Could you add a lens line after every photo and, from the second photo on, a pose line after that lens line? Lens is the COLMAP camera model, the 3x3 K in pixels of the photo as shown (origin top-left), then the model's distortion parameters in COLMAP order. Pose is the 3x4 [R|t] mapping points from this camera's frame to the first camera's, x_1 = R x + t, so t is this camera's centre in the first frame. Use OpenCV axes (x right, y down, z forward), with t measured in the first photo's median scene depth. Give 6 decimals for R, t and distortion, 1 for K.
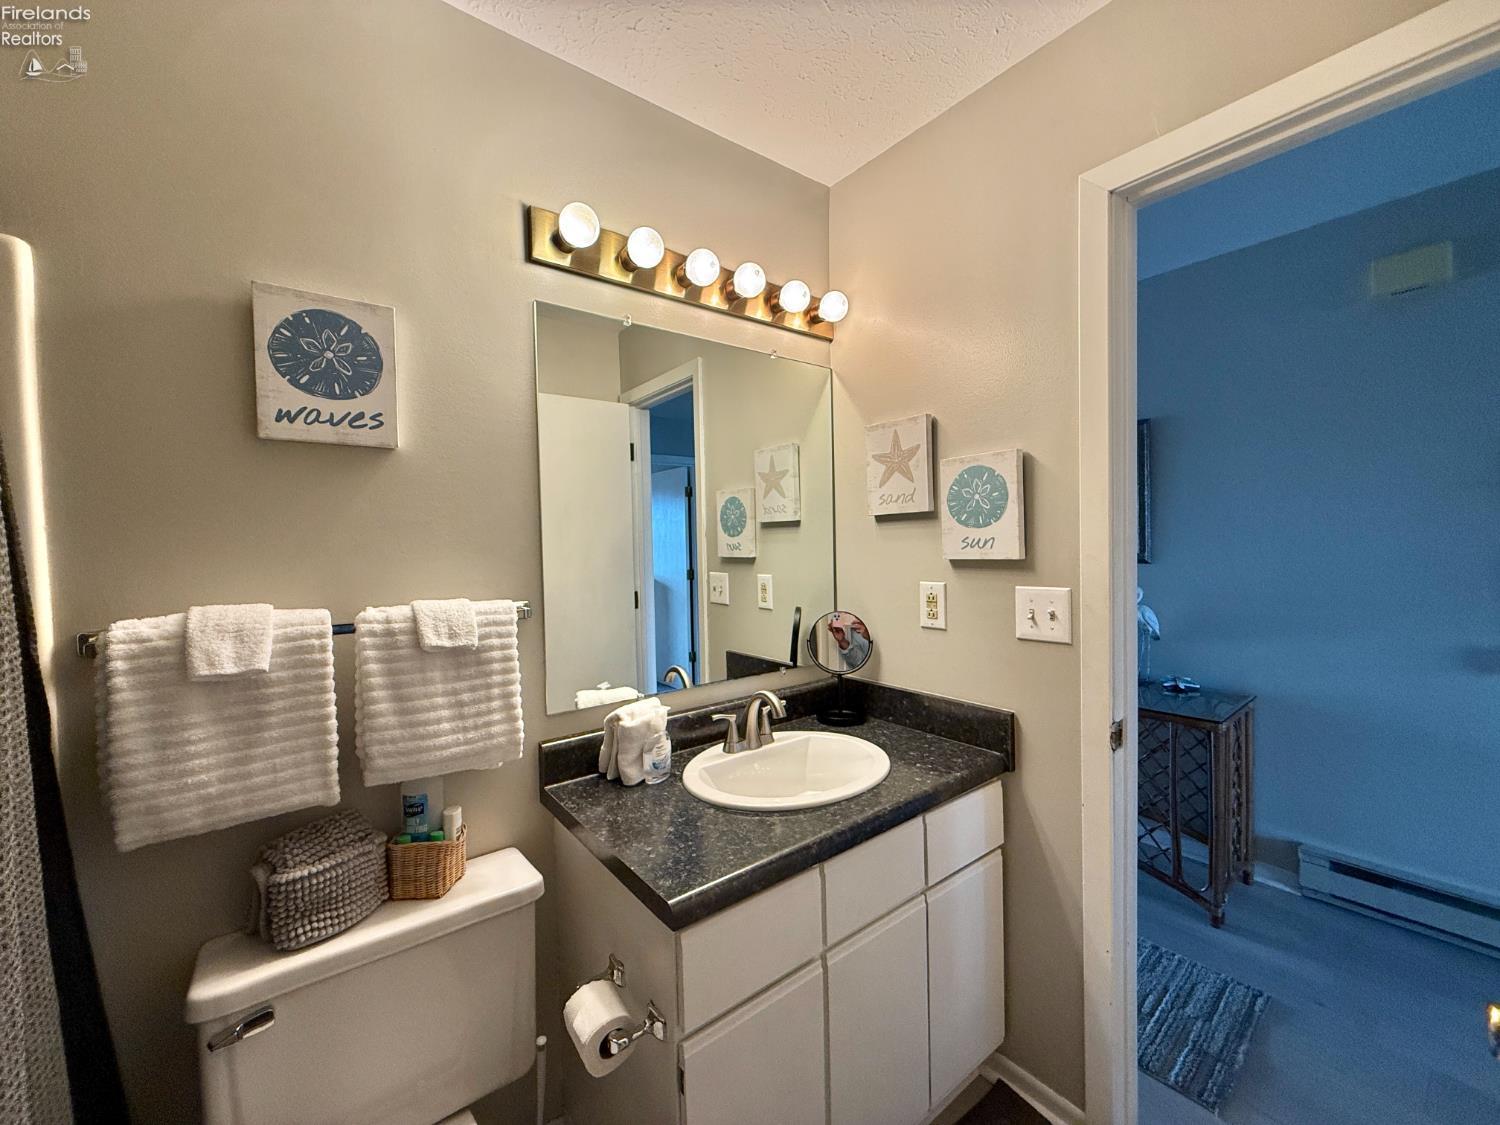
lens RADIAL K [[598.5, 0, 746.6], [0, 598.5, 559.4], [0, 0, 1]] dist [0.001919, 0.000017]
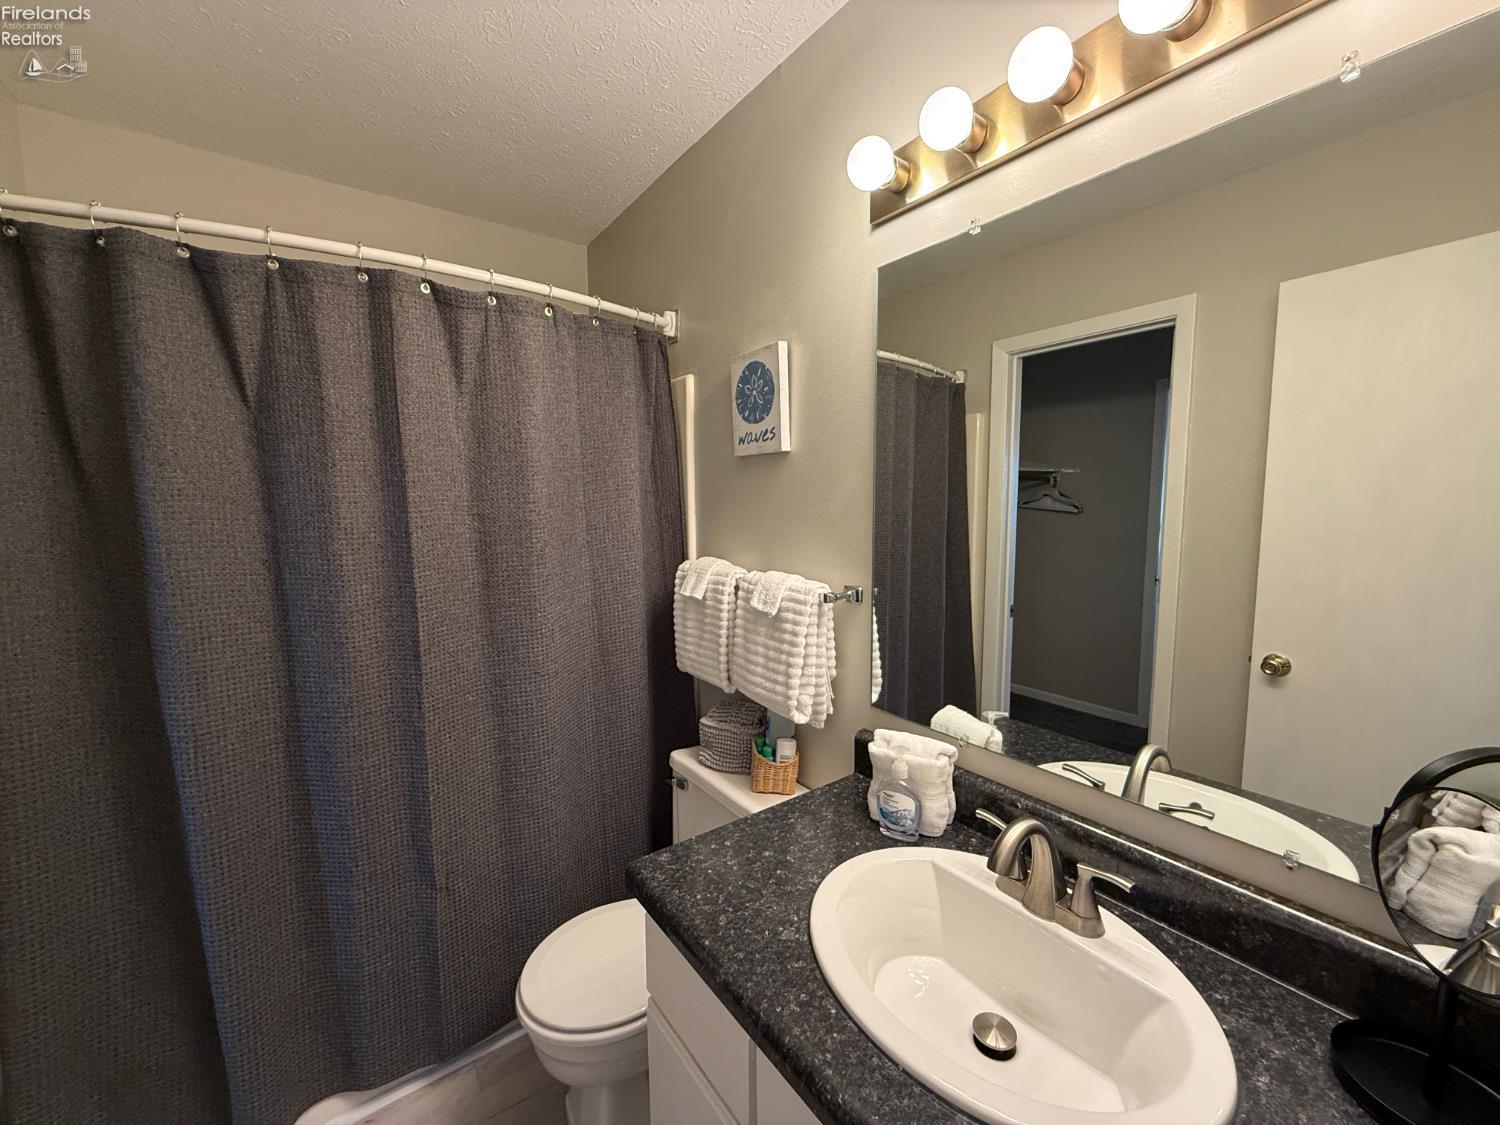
lens RADIAL K [[598.5, 0, 746.6], [0, 598.5, 559.4], [0, 0, 1]] dist [0.001919, 0.000017]
pose [[-0.028856, 0.118696, -0.992511, 0.756598], [-0.017975, 0.992703, 0.119242, -0.113056], [0.999422, 0.021281, -0.026512, 1.005986]]
